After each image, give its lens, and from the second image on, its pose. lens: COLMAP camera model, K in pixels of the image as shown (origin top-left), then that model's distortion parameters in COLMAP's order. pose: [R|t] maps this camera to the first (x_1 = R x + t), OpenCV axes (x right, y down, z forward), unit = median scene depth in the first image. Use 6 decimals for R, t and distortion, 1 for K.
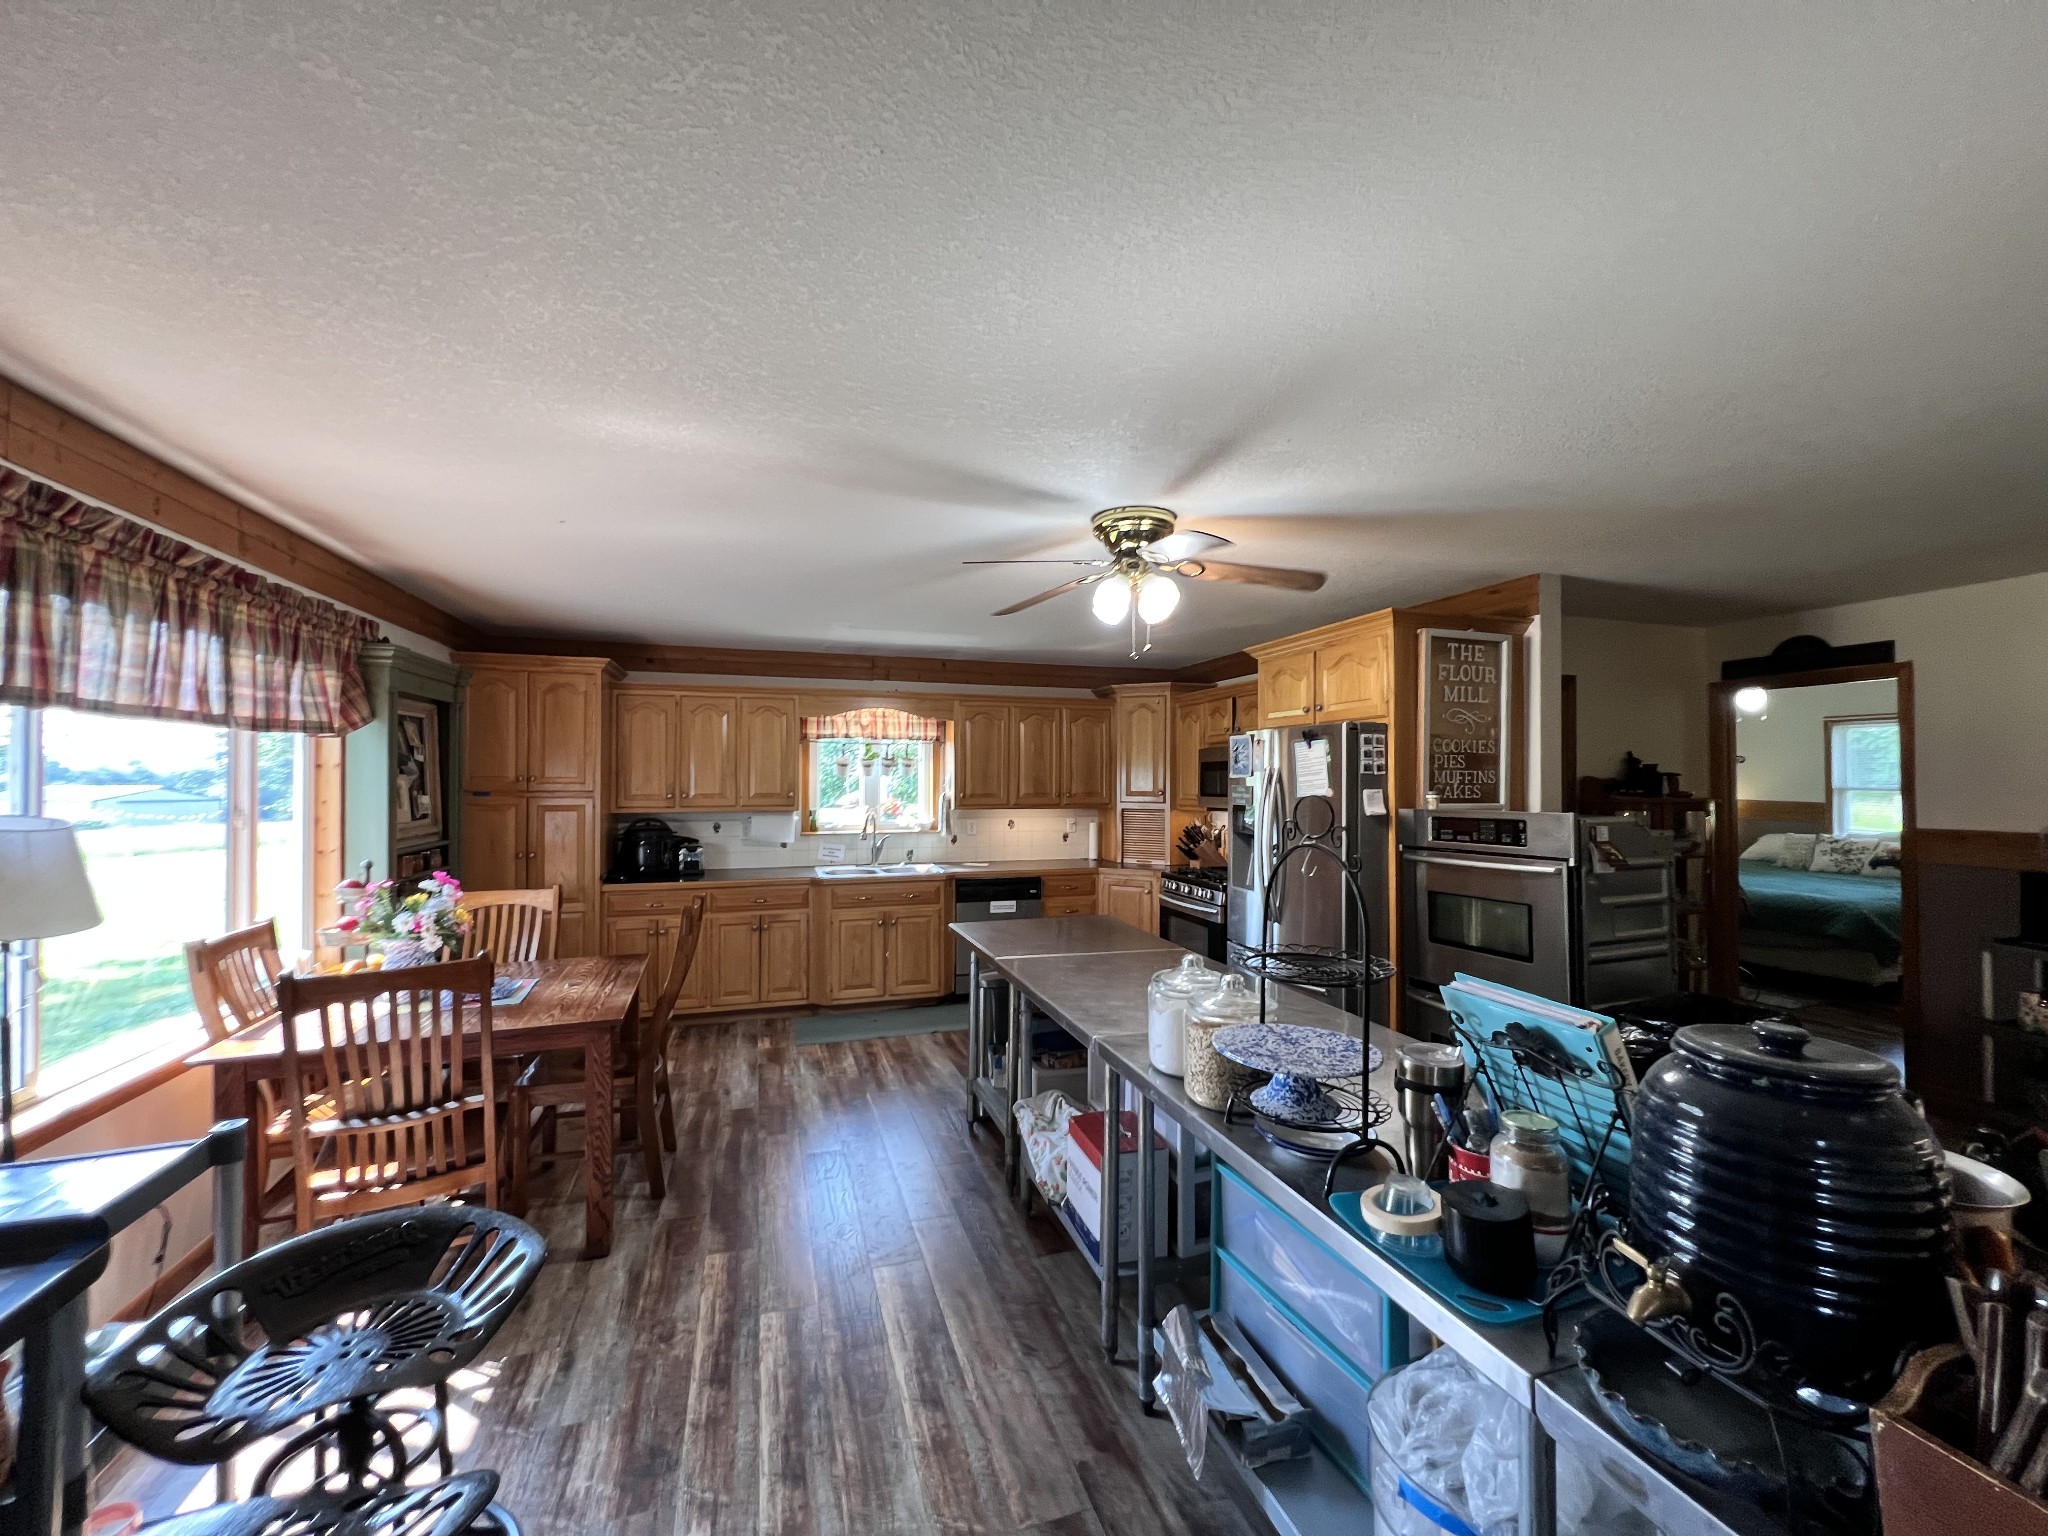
lens RADIAL K [[814.5, 0, 1033.5], [0, 814.5, 777.7], [0, 0, 1]] dist [-0.002742, -0.000268]
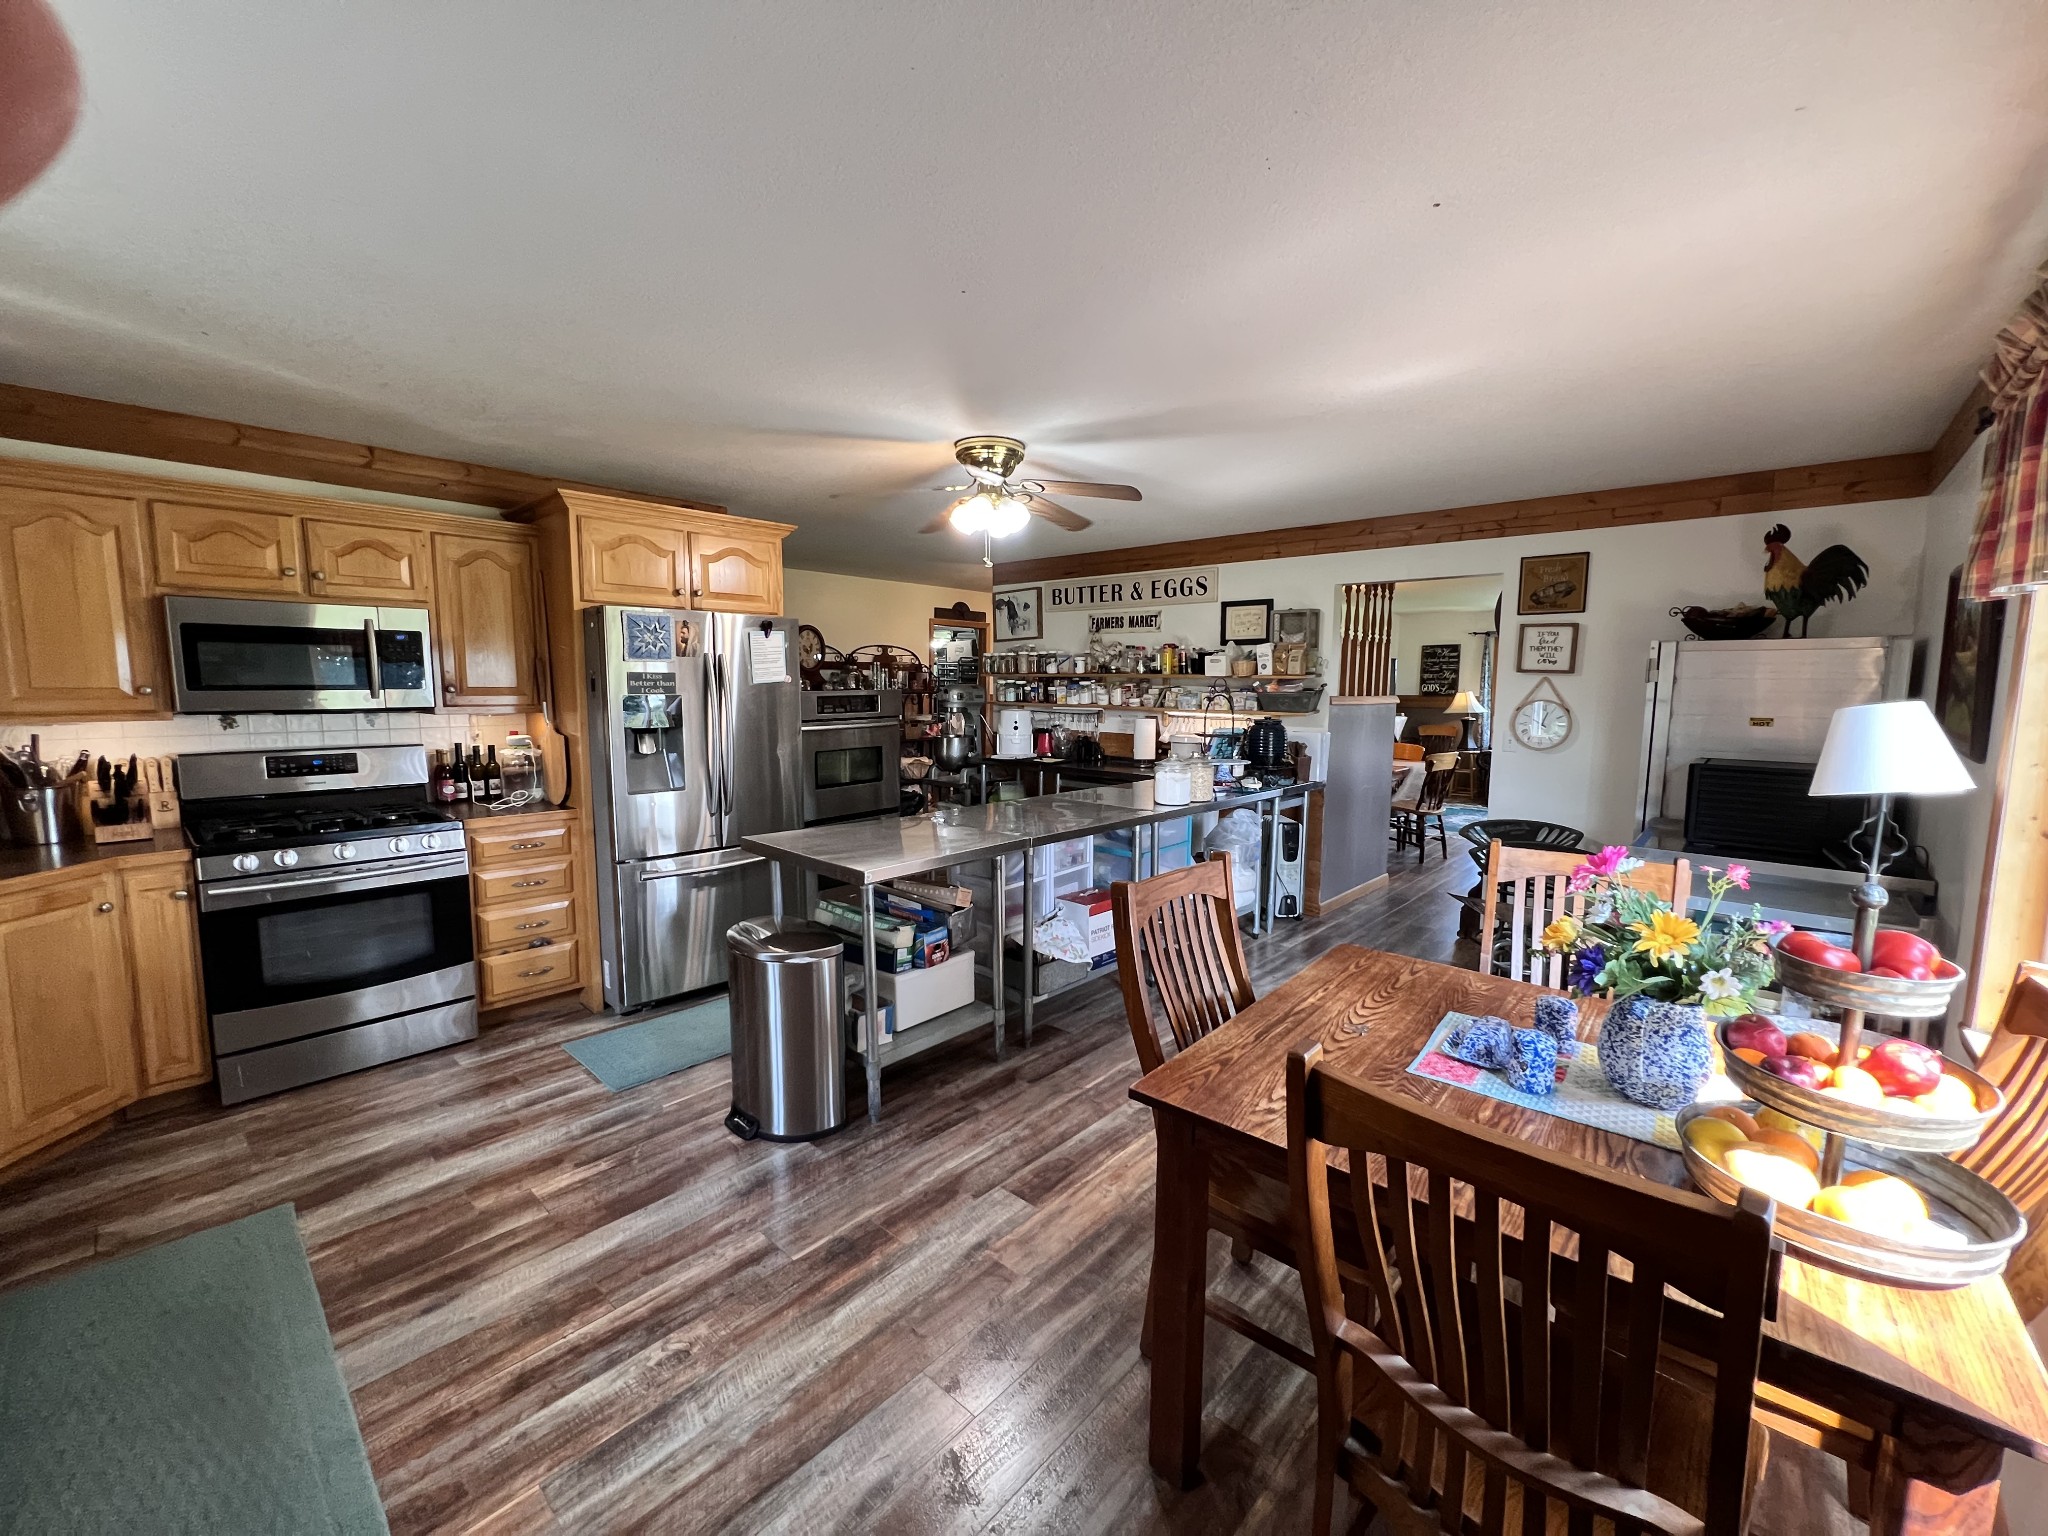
lens RADIAL K [[814.5, 0, 1029.2], [0, 814.5, 766.2], [0, 0, 1]] dist [-0.002742, -0.000268]
pose [[-0.492383, -0.093322, 0.865361, -0.571614], [-0.011184, 0.994832, 0.100921, 0.015265], [-0.870307, 0.040014, -0.490882, 0.905318]]
